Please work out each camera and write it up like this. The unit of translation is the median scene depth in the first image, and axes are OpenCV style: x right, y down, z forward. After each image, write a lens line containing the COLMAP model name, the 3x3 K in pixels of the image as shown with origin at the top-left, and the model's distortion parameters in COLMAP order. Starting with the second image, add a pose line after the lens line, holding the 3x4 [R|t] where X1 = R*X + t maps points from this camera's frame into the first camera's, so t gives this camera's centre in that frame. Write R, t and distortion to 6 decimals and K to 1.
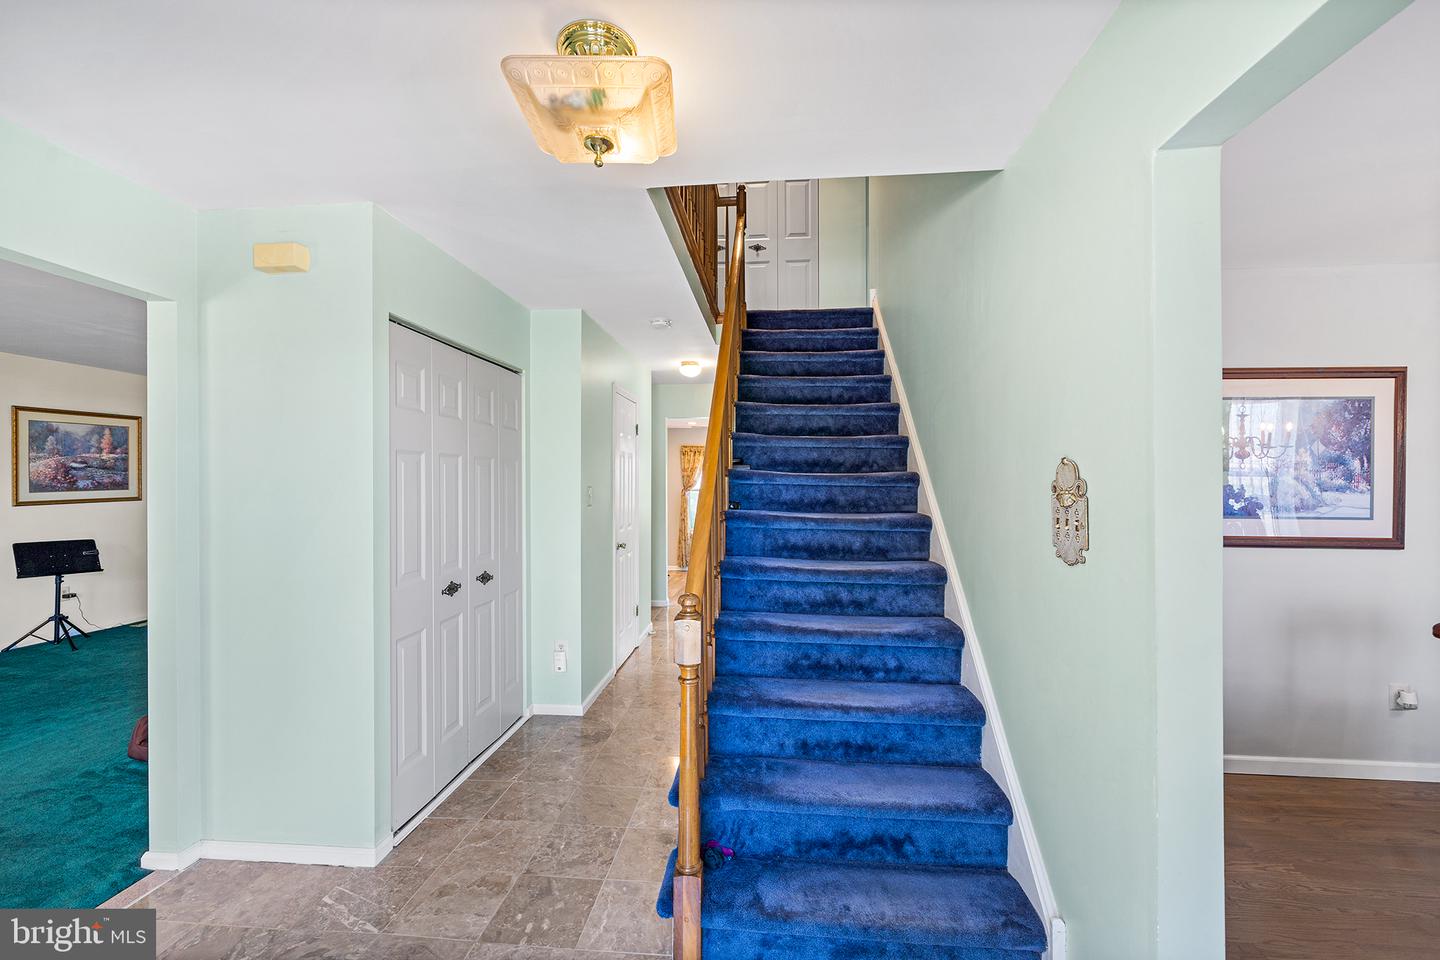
lens RADIAL K [[593.1, 0, 718.7], [0, 593.1, 479.9], [0, 0, 1]] dist [-0.001893, 0.003000]
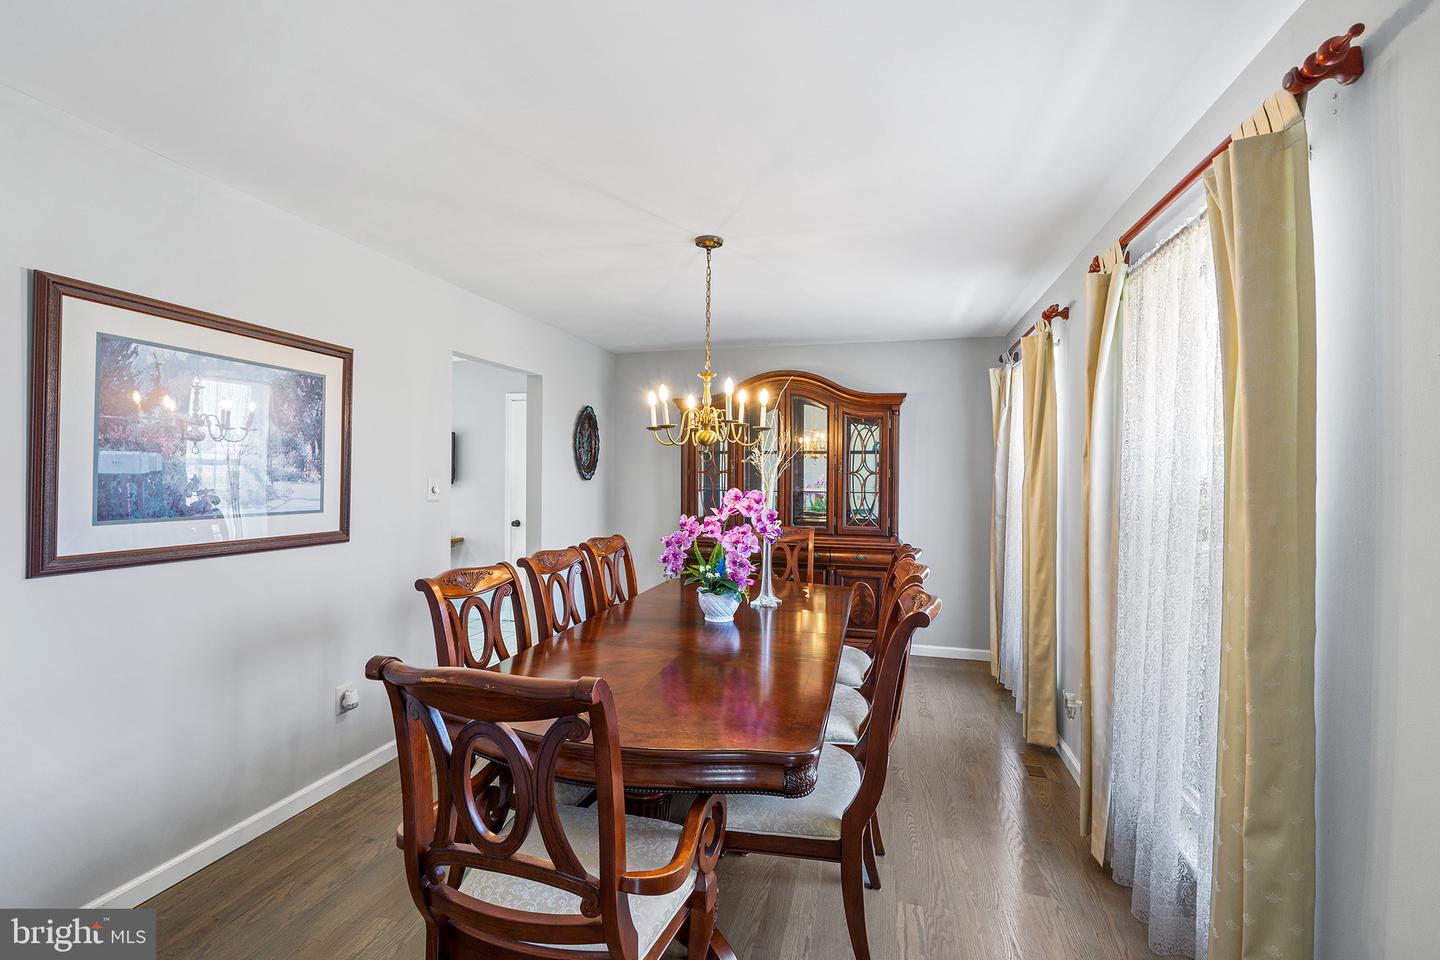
lens RADIAL K [[593.1, 0, 718.7], [0, 593.1, 479.9], [0, 0, 1]] dist [-0.001893, 0.003000]
pose [[0.168398, -0.003521, 0.985713, 0.312509], [-0.010568, 0.999930, 0.005377, 0.006952], [-0.985662, -0.011323, 0.168349, 0.255662]]
